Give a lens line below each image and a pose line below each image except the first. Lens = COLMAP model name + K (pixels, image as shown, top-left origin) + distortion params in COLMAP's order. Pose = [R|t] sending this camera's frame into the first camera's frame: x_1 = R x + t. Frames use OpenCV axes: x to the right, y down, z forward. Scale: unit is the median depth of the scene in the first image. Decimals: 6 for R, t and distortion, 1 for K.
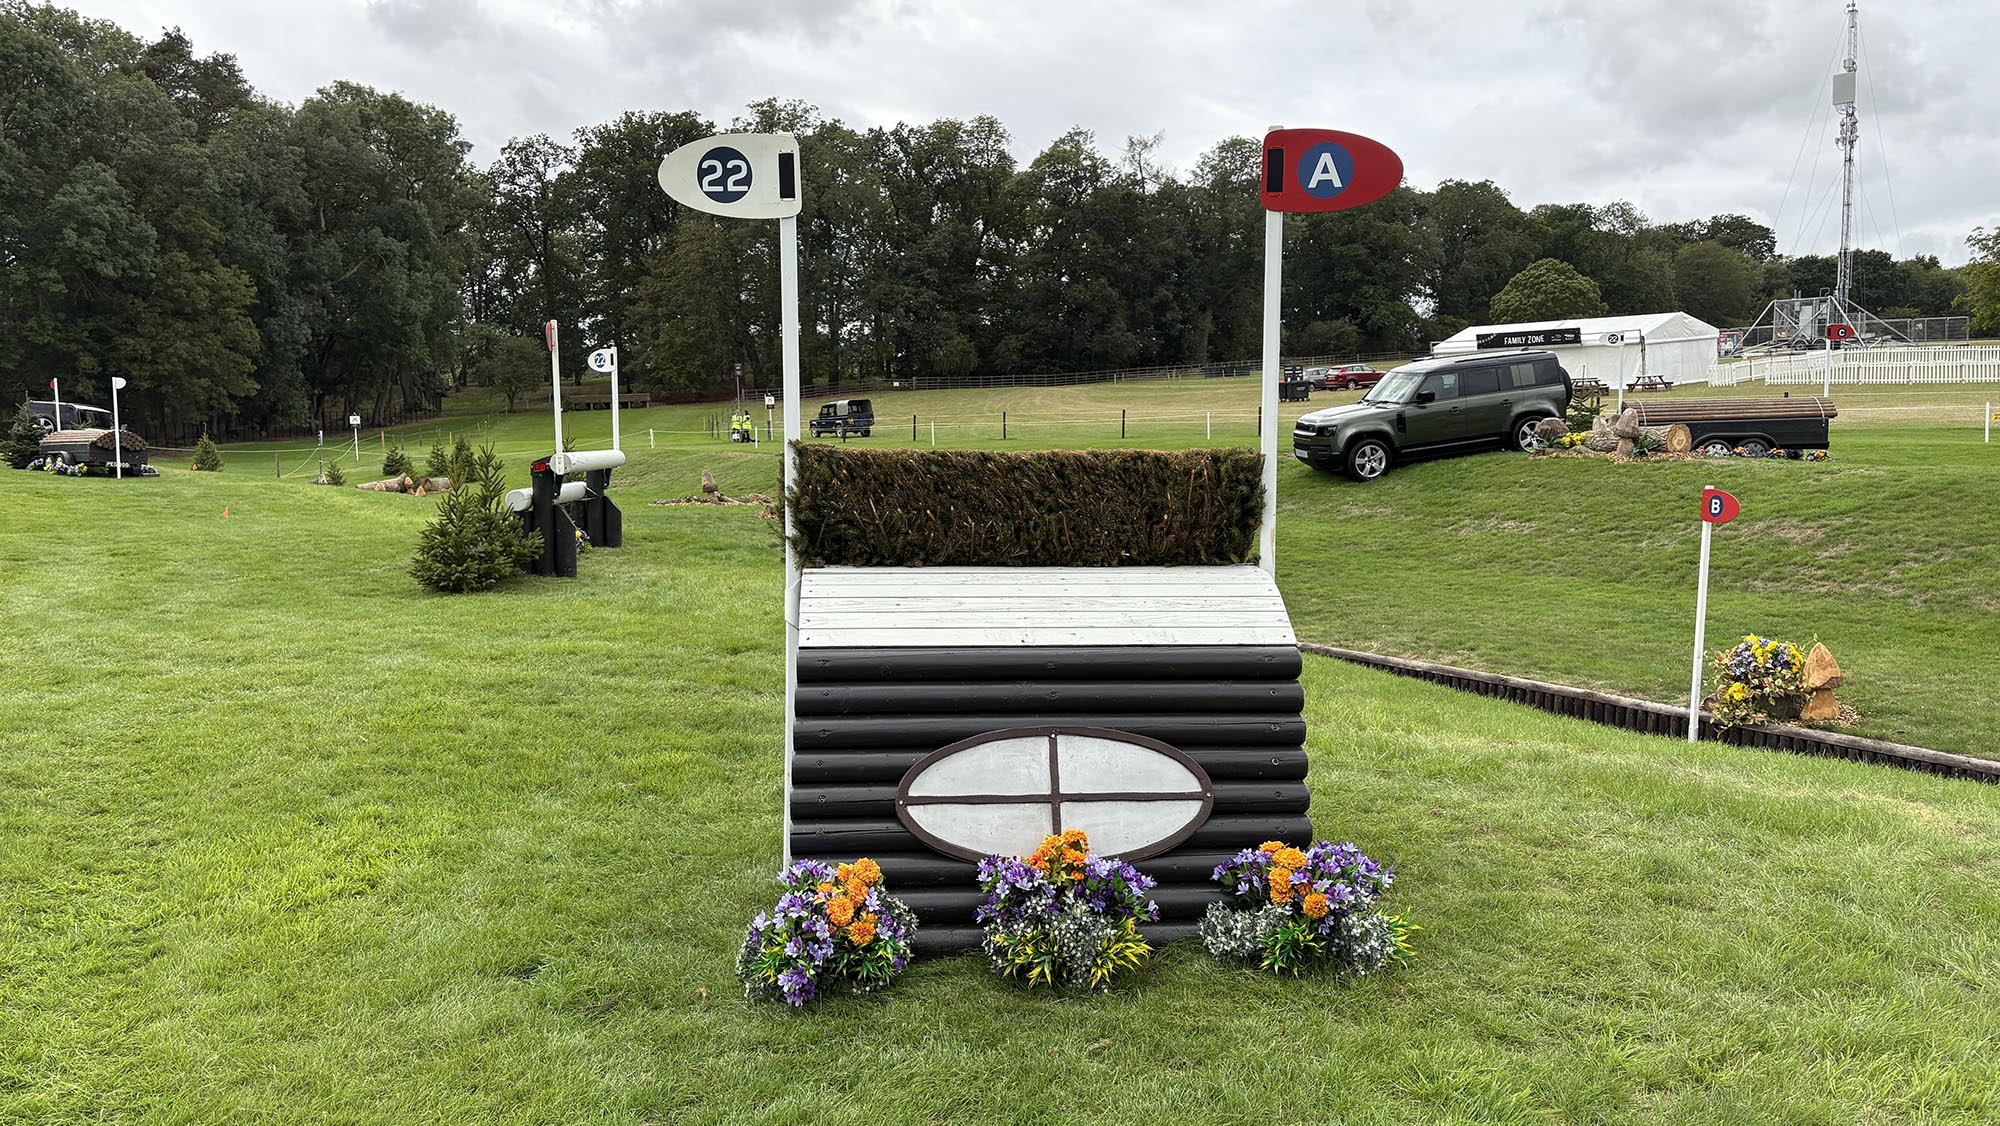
lens RADIAL K [[1544.4, 0, 1024.3], [0, 1544.4, 562.2], [0, 0, 1]] dist [0.059577, 0.004862]
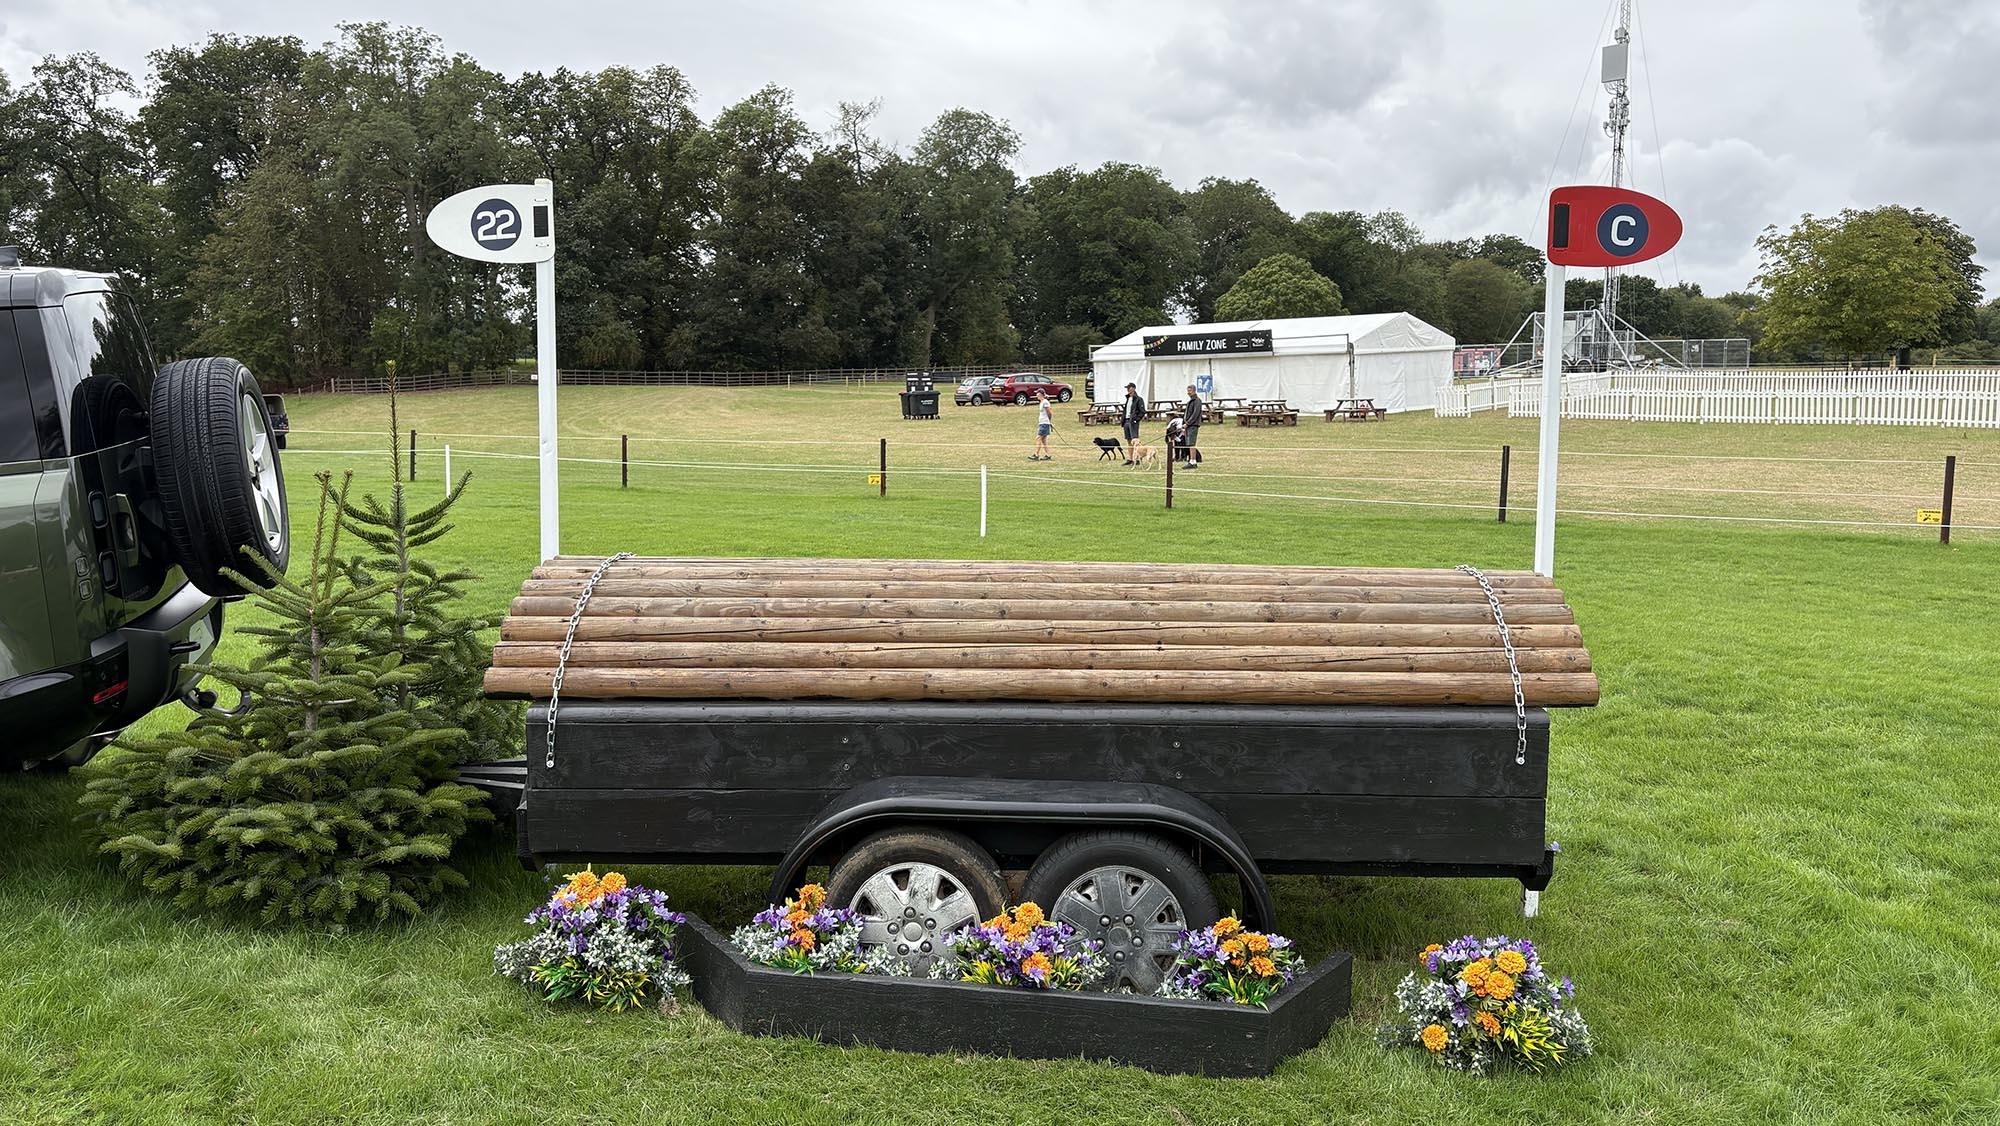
lens RADIAL K [[1520.6, 0, 1000.0], [0, 1520.6, 563.0], [0, 0, 1]] dist [0.084689, -0.083950]
pose [[0.994212, 0.018699, 0.105798, 0.076075], [-0.018792, 0.999823, -0.000118, -0.018880], [-0.105782, -0.001871, 0.994388, 0.146756]]
